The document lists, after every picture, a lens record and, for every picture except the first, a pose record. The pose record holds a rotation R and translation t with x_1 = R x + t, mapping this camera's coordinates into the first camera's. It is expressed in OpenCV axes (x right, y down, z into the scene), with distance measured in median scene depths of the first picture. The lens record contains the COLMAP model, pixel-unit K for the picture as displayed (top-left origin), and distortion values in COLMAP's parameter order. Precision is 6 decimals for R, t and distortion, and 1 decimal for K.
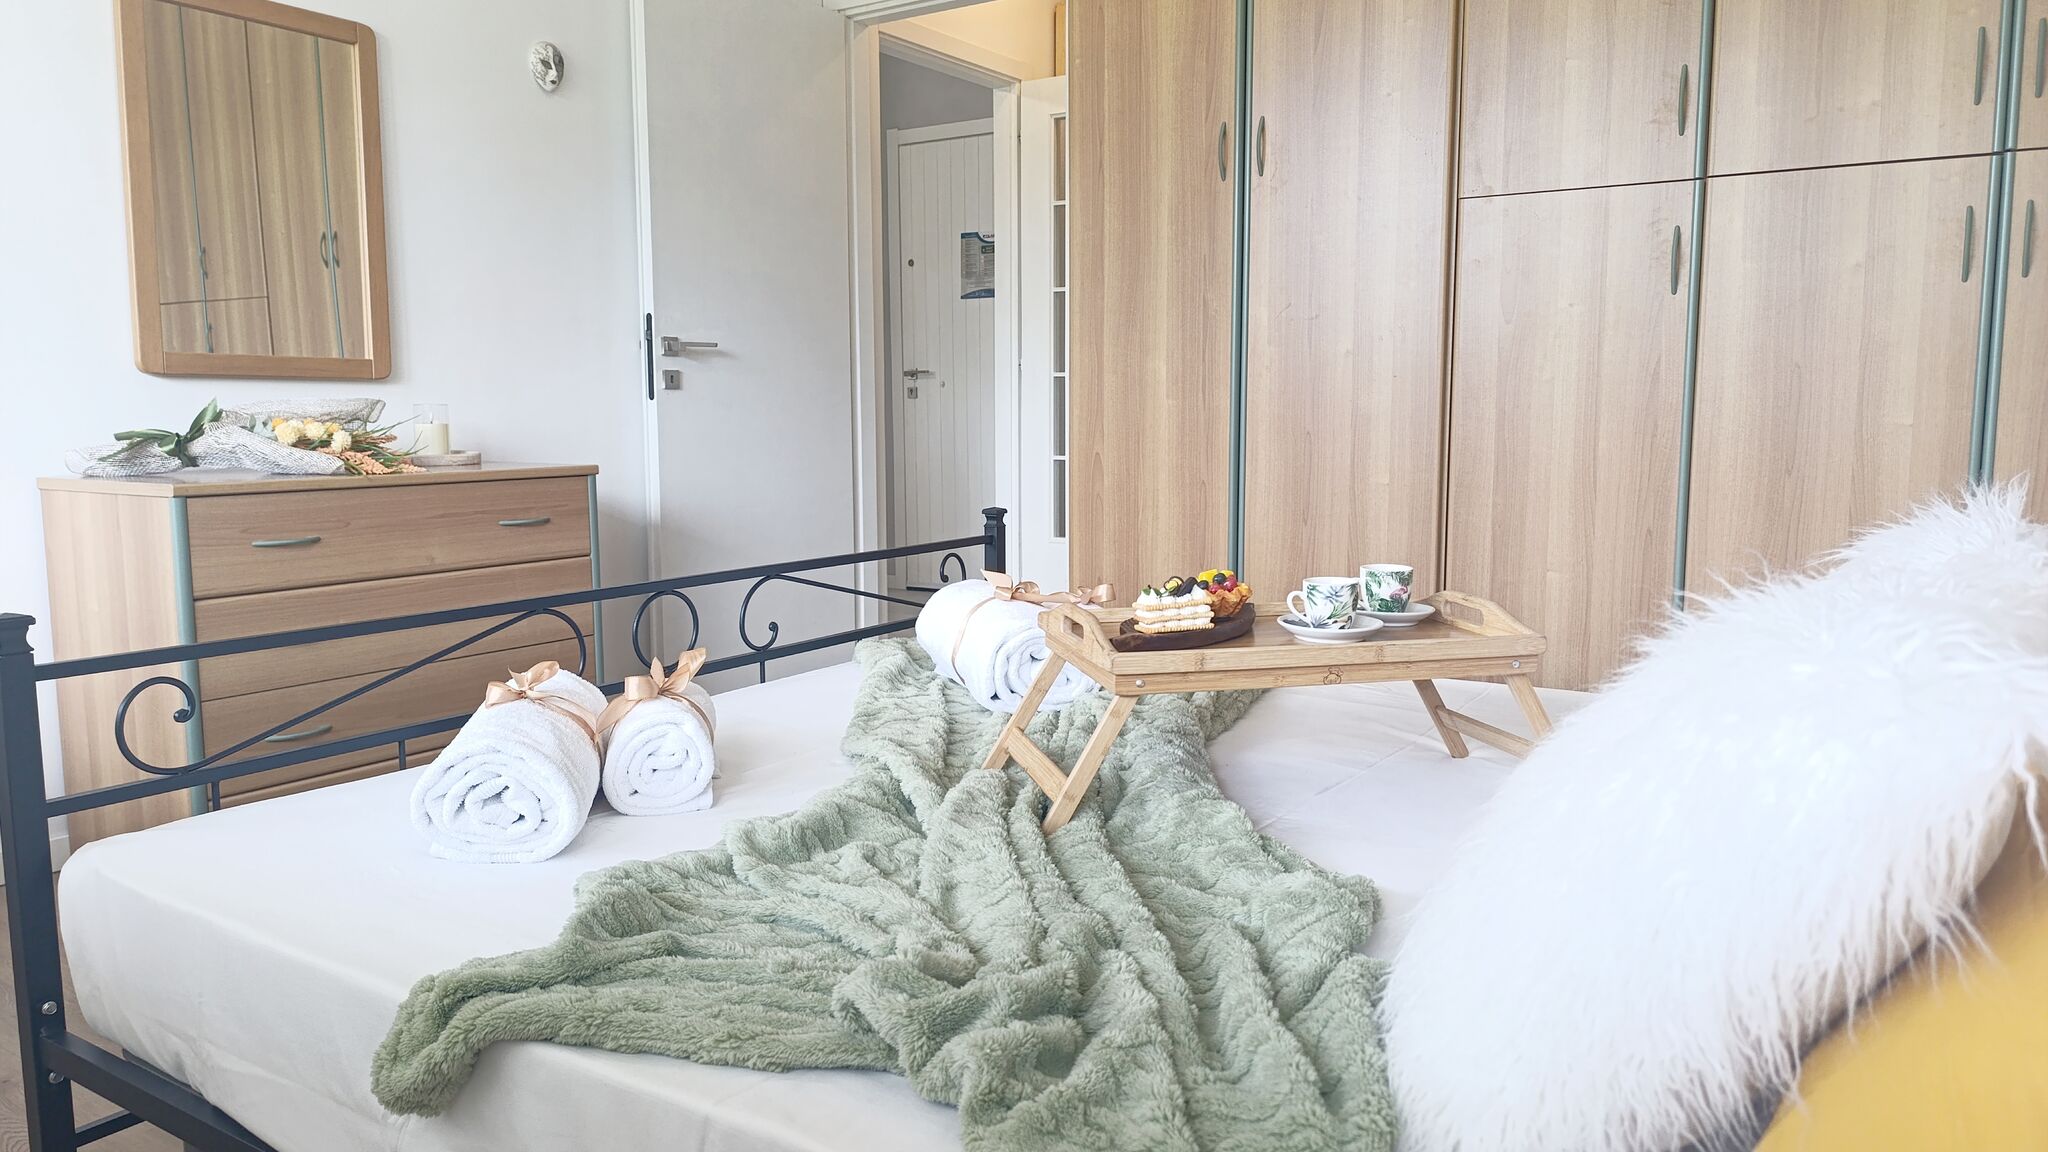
lens RADIAL K [[1404.8, 0, 1030.0], [0, 1404.8, 565.6], [0, 0, 1]] dist [0.042741, -0.050886]
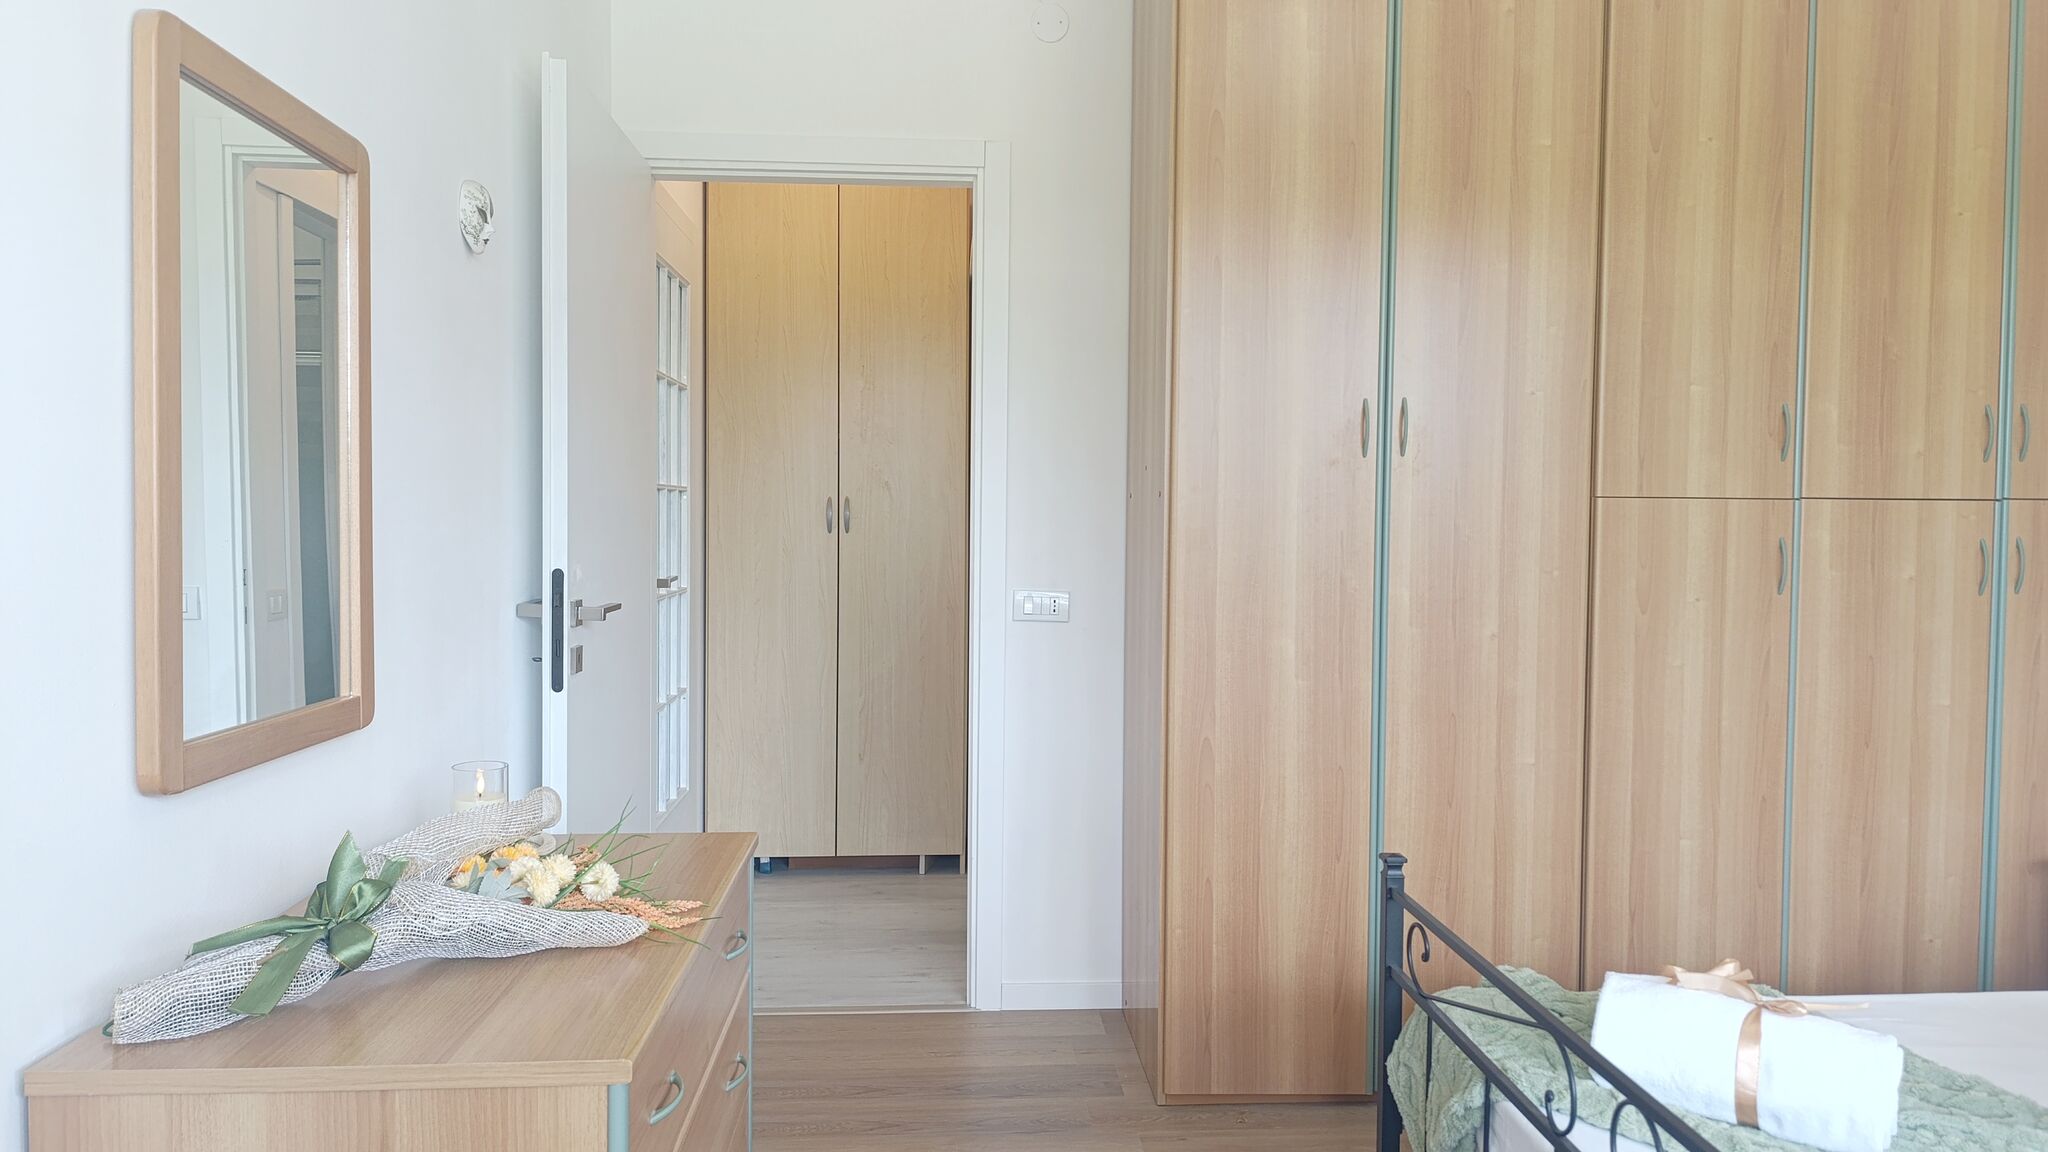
lens RADIAL K [[1404.8, 0, 1022.4], [0, 1404.8, 569.6], [0, 0, 1]] dist [0.042741, -0.050886]
pose [[0.799214, -0.013171, 0.600903, -0.720942], [0.057812, 0.996809, -0.055042, -0.179763], [-0.598260, 0.078730, 0.797425, 0.433077]]
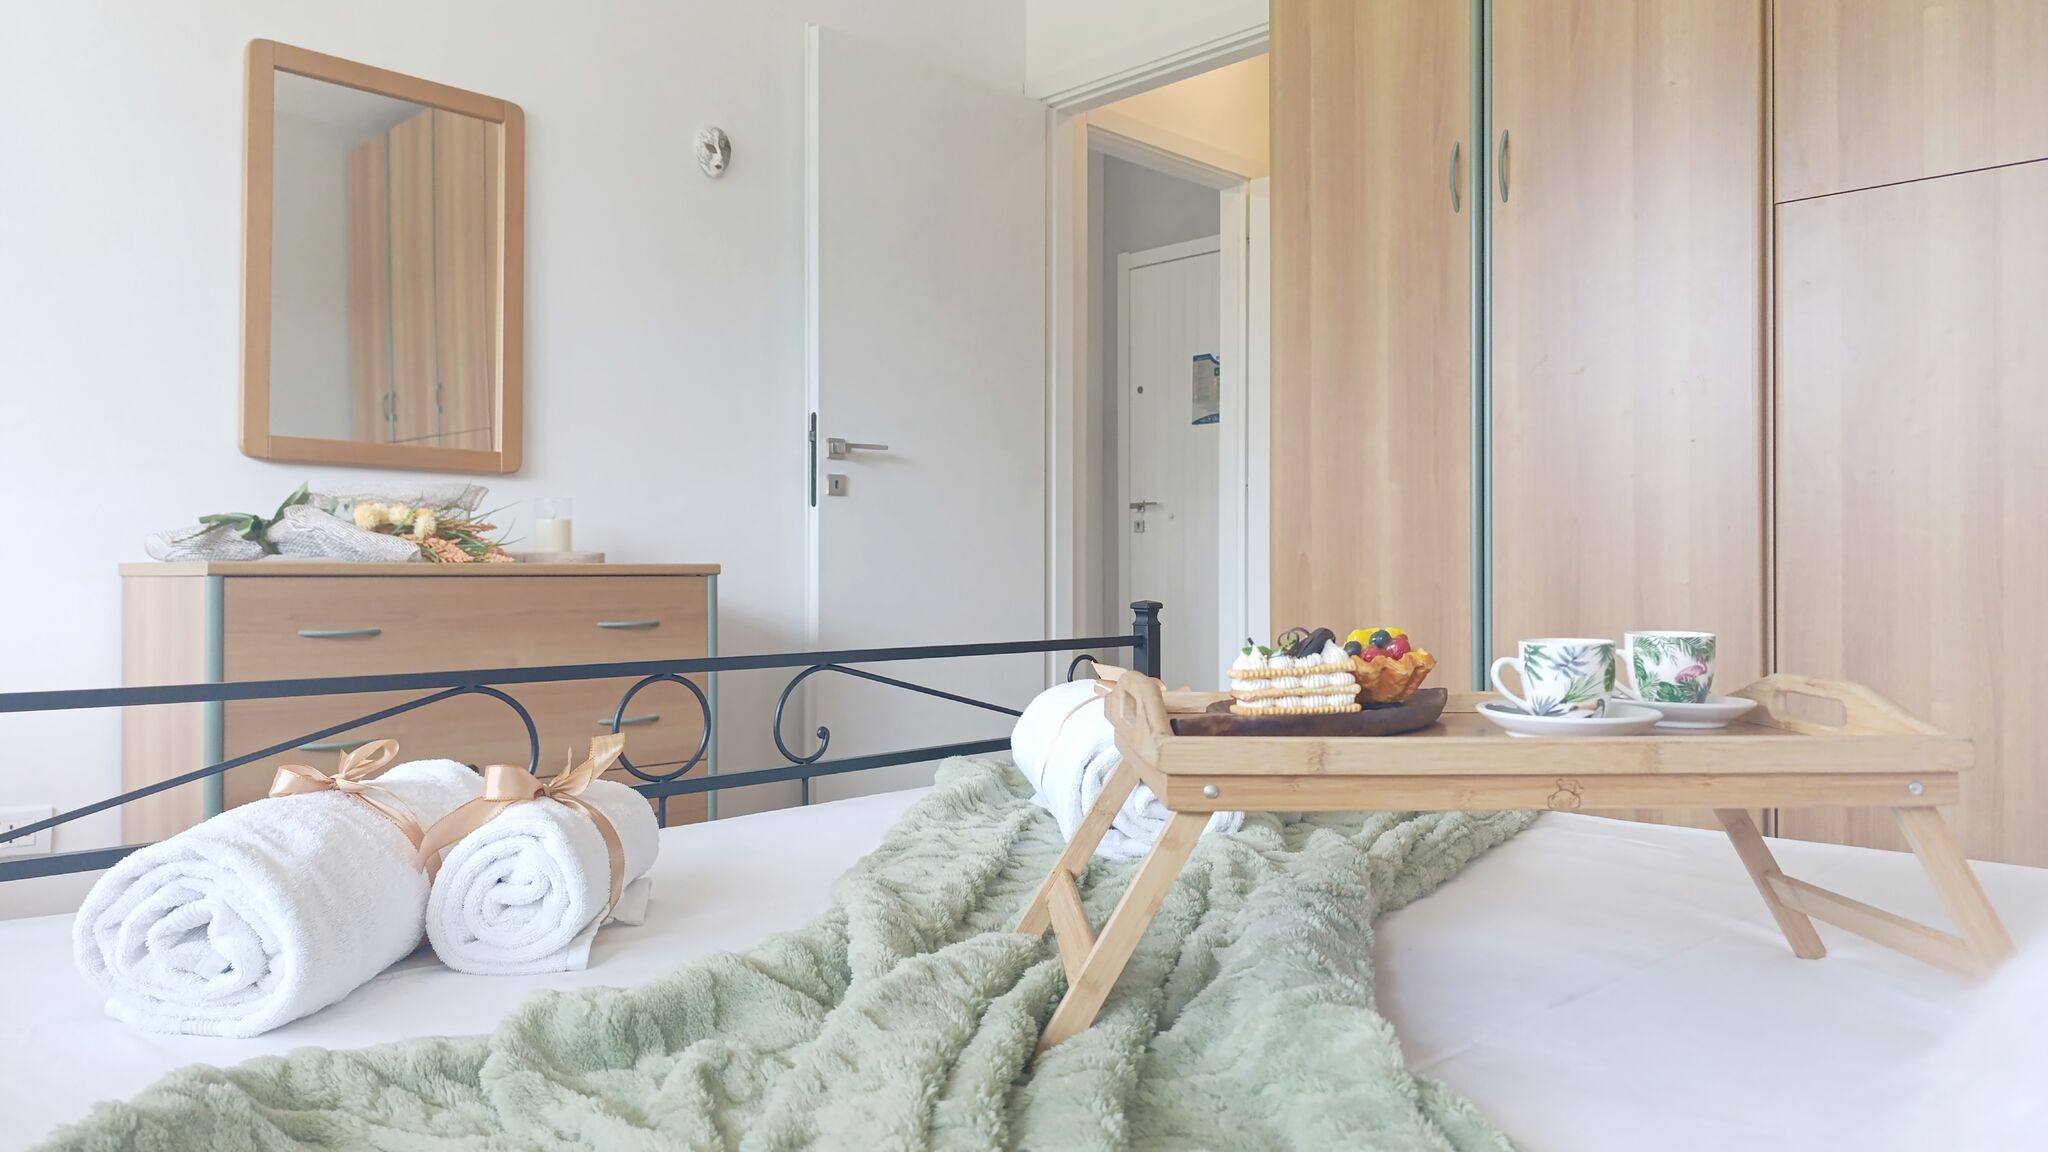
lens RADIAL K [[1404.8, 0, 1026.3], [0, 1404.8, 565.1], [0, 0, 1]] dist [0.042741, -0.050886]
pose [[0.980273, 0.002160, -0.197638, 0.064245], [-0.026044, 0.992633, -0.118327, 0.033498], [0.195927, 0.121140, 0.973107, 0.219044]]
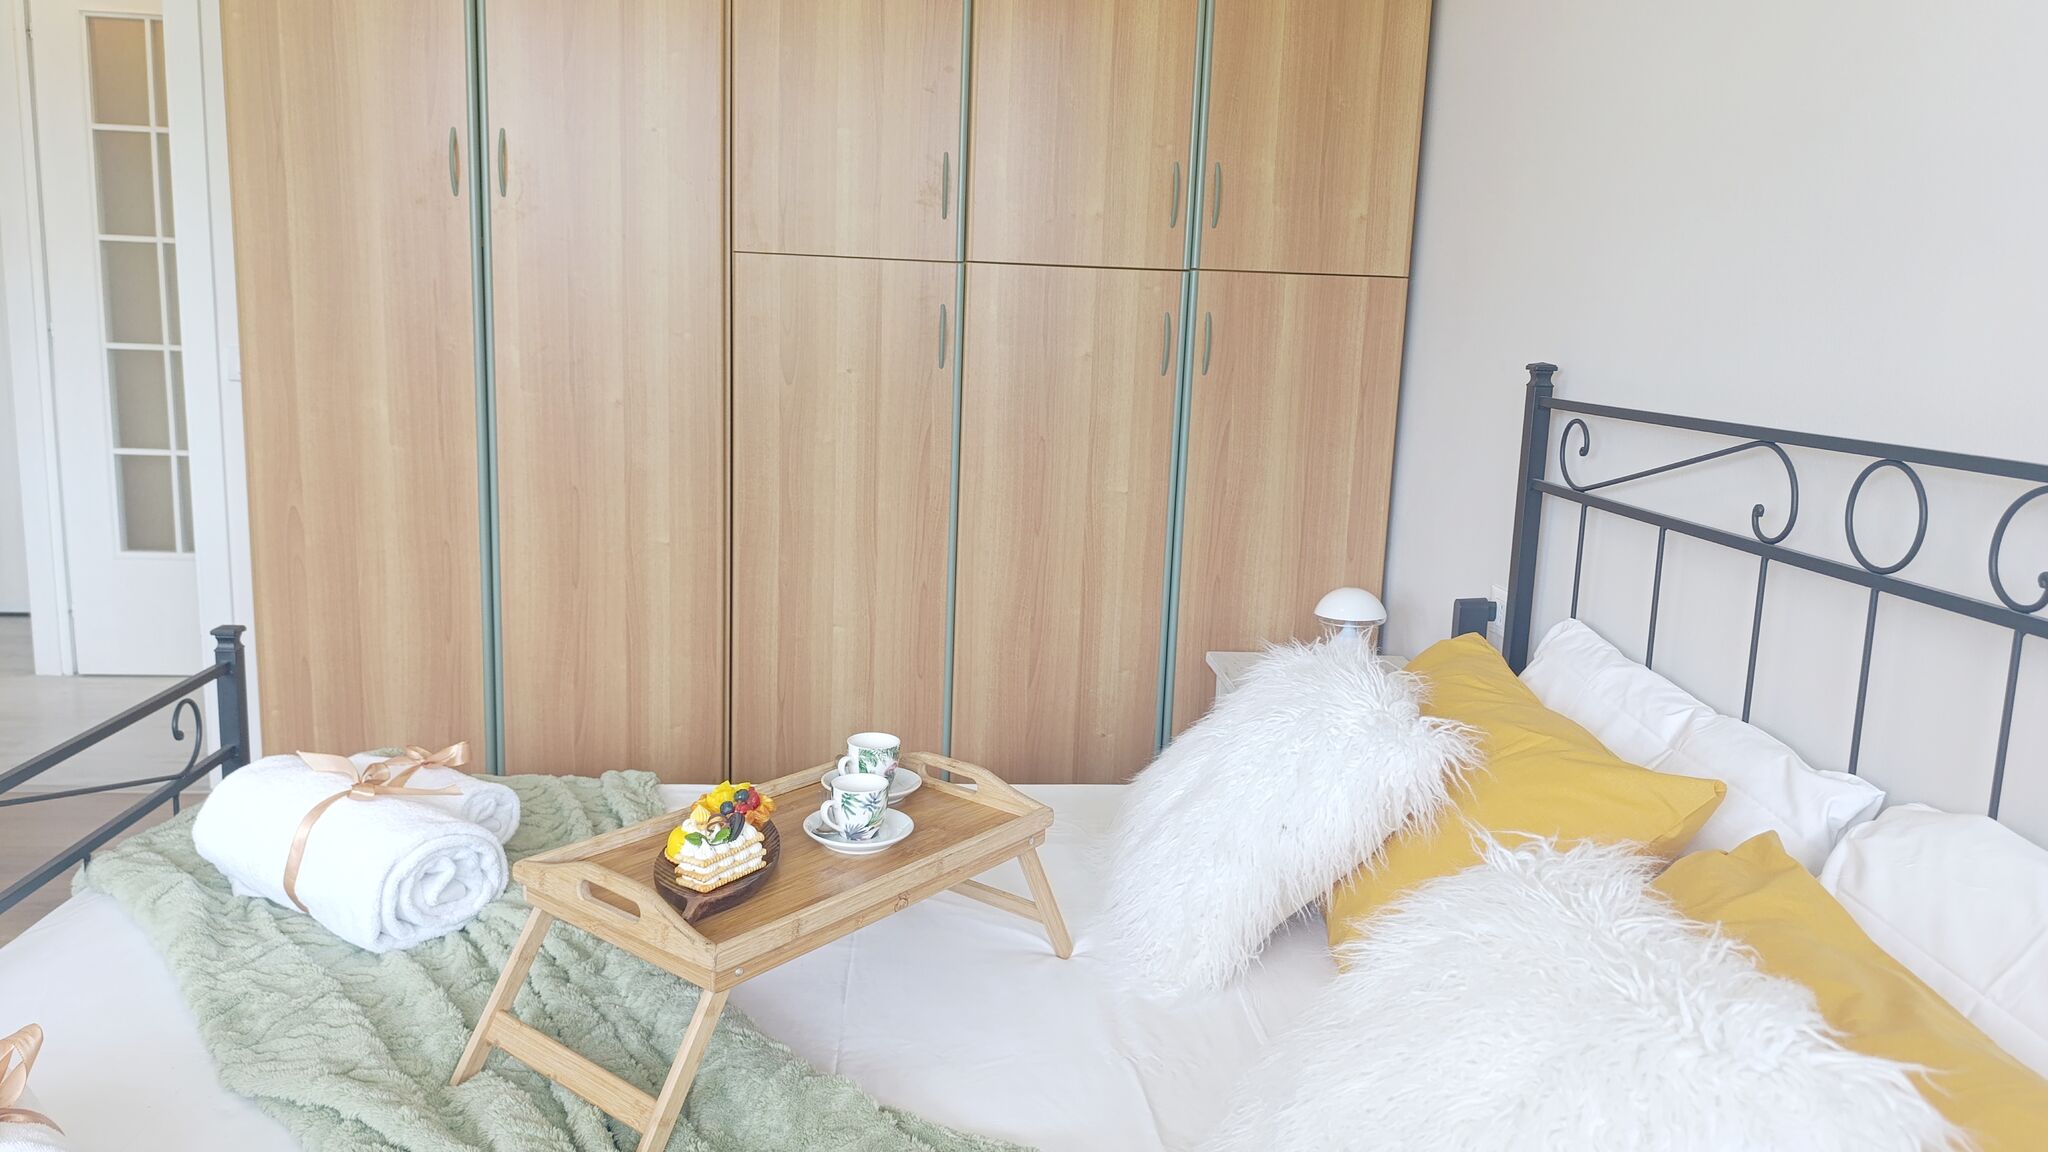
lens RADIAL K [[1404.8, 0, 1018.6], [0, 1404.8, 567.2], [0, 0, 1]] dist [0.042741, -0.050886]
pose [[0.781326, -0.077282, 0.619320, -0.166102], [0.031558, 0.995927, 0.084463, -0.126105], [-0.623324, -0.046449, 0.780583, 0.121855]]
